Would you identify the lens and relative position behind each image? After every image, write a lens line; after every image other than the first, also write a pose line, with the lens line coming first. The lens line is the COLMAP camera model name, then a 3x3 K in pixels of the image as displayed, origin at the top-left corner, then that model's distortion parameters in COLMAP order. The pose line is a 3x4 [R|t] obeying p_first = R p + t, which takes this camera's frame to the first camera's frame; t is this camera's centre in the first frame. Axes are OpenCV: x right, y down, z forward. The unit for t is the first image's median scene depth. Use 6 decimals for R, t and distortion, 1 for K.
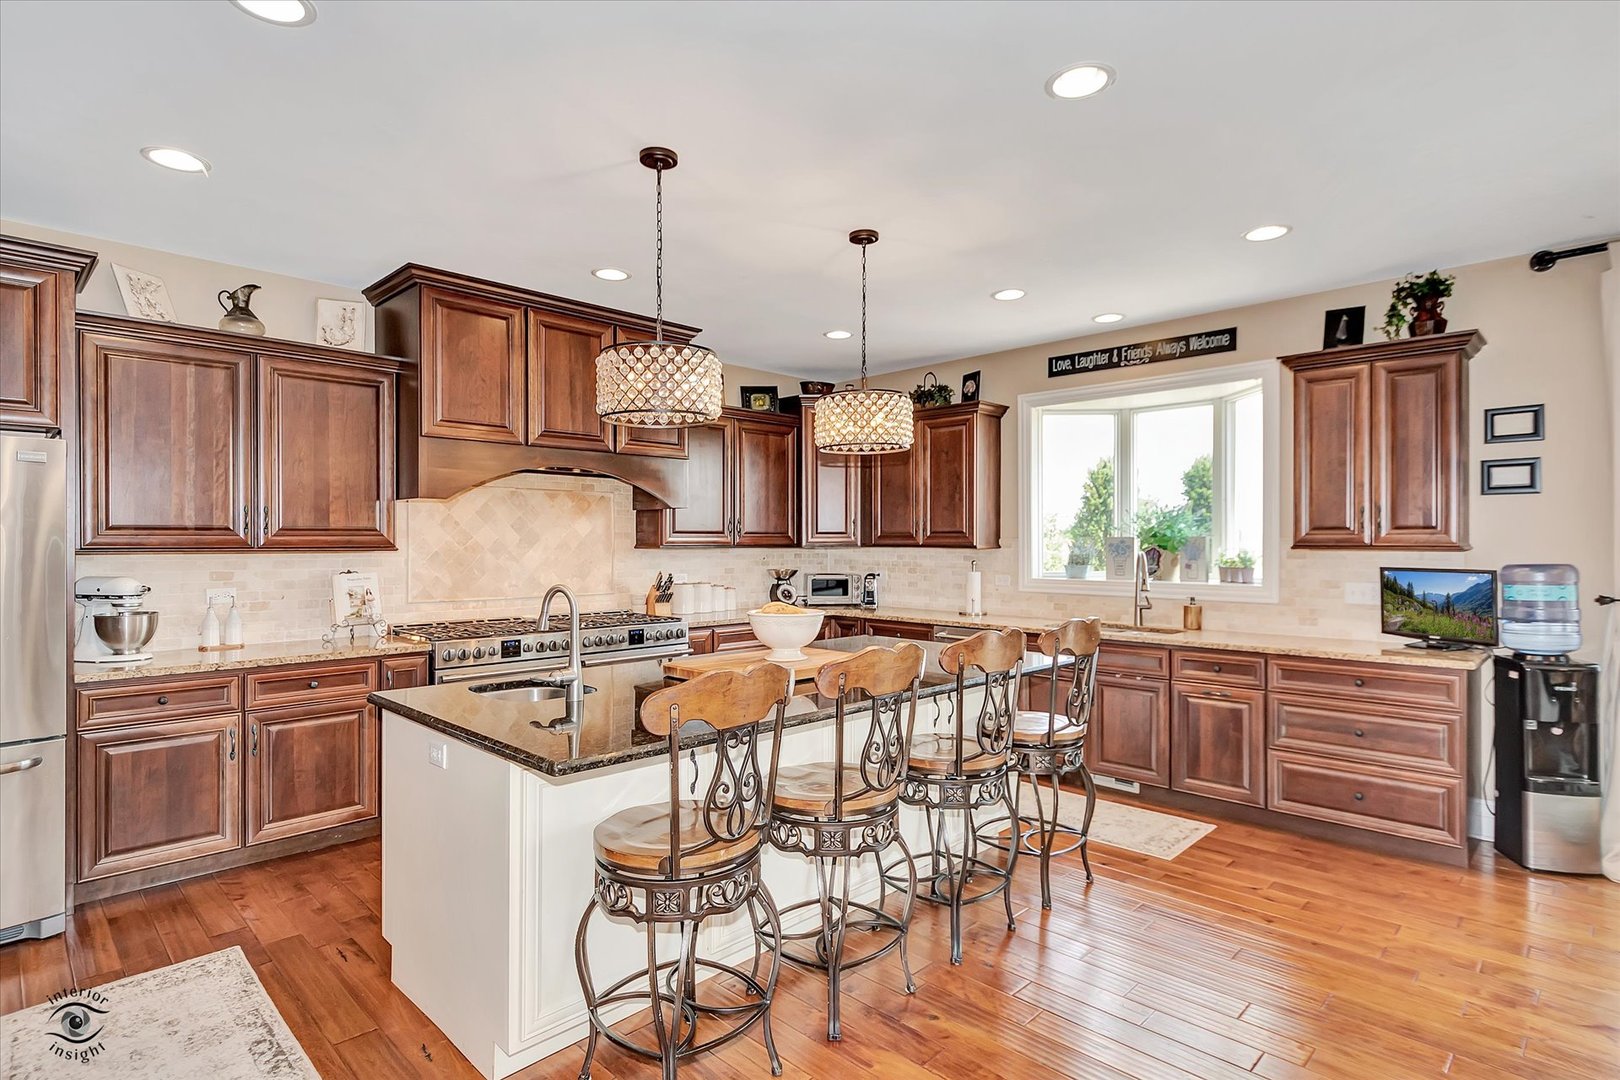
lens RADIAL K [[842.0, 0, 803.1], [0, 842.0, 546.5], [0, 0, 1]] dist [0.001542, -0.000553]
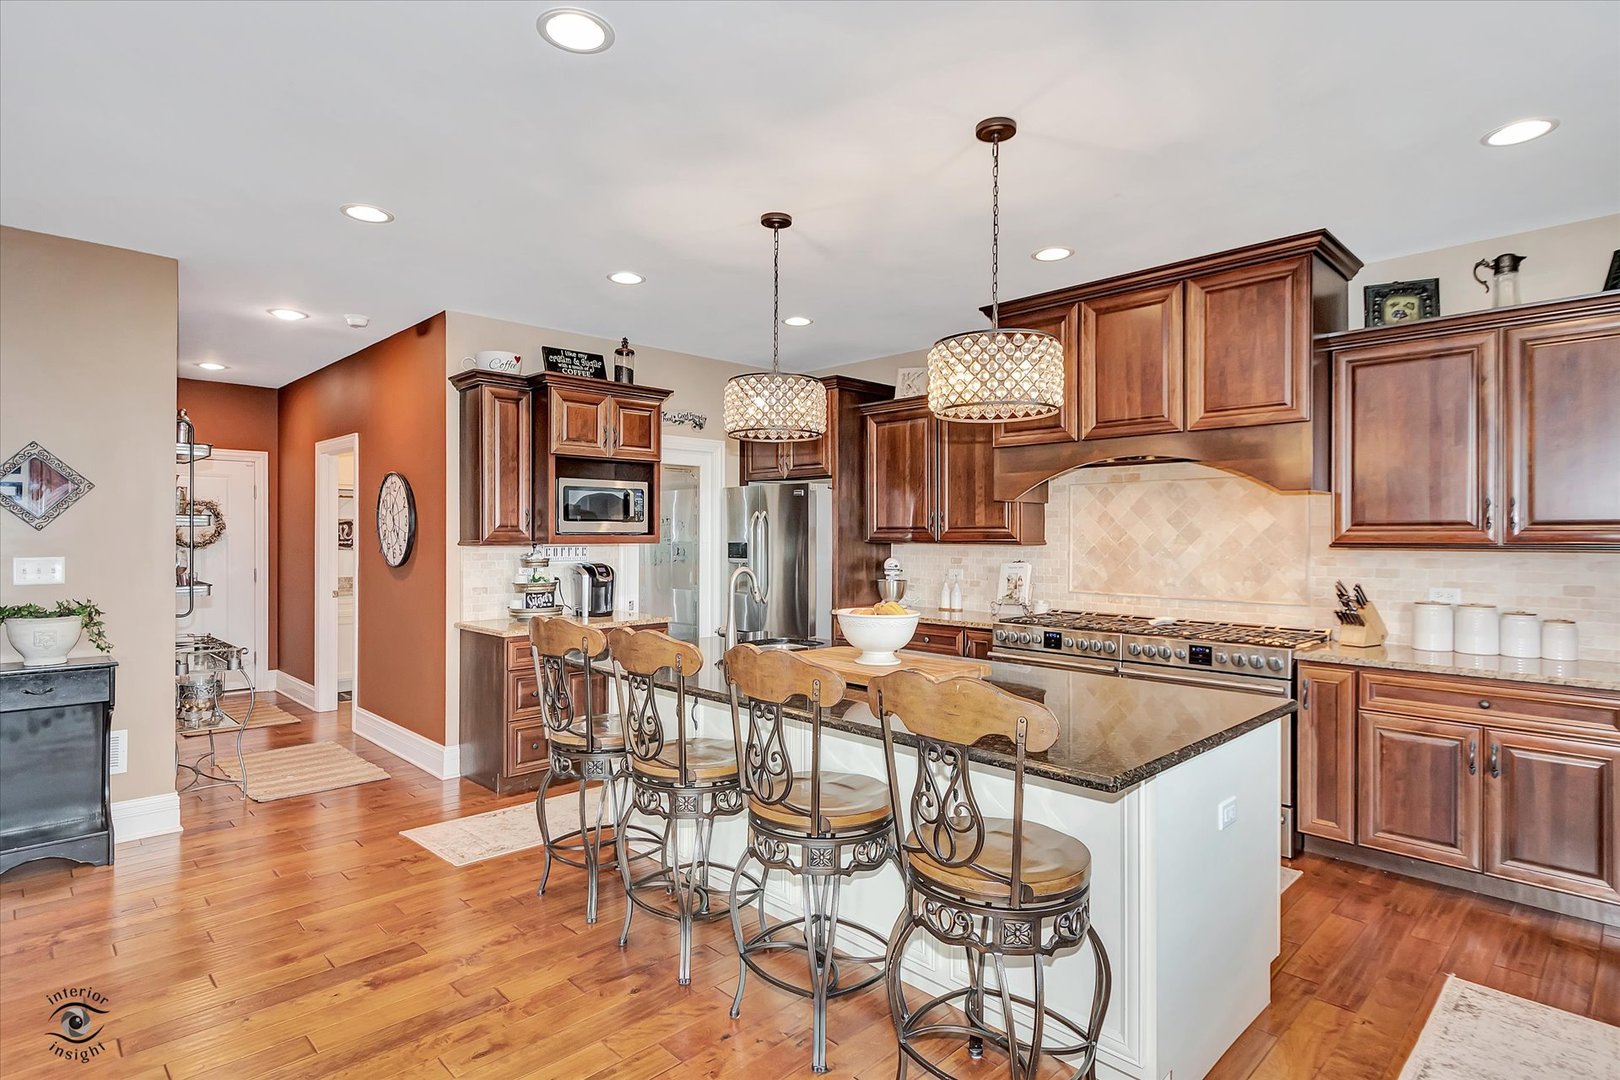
lens RADIAL K [[842.0, 0, 803.3], [0, 842.0, 528.8], [0, 0, 1]] dist [0.001542, -0.000553]
pose [[-0.017024, -0.008358, -0.999820, 0.623632], [-0.011123, 0.999905, -0.008169, -0.003365], [0.999793, 0.010982, -0.017116, 0.642645]]
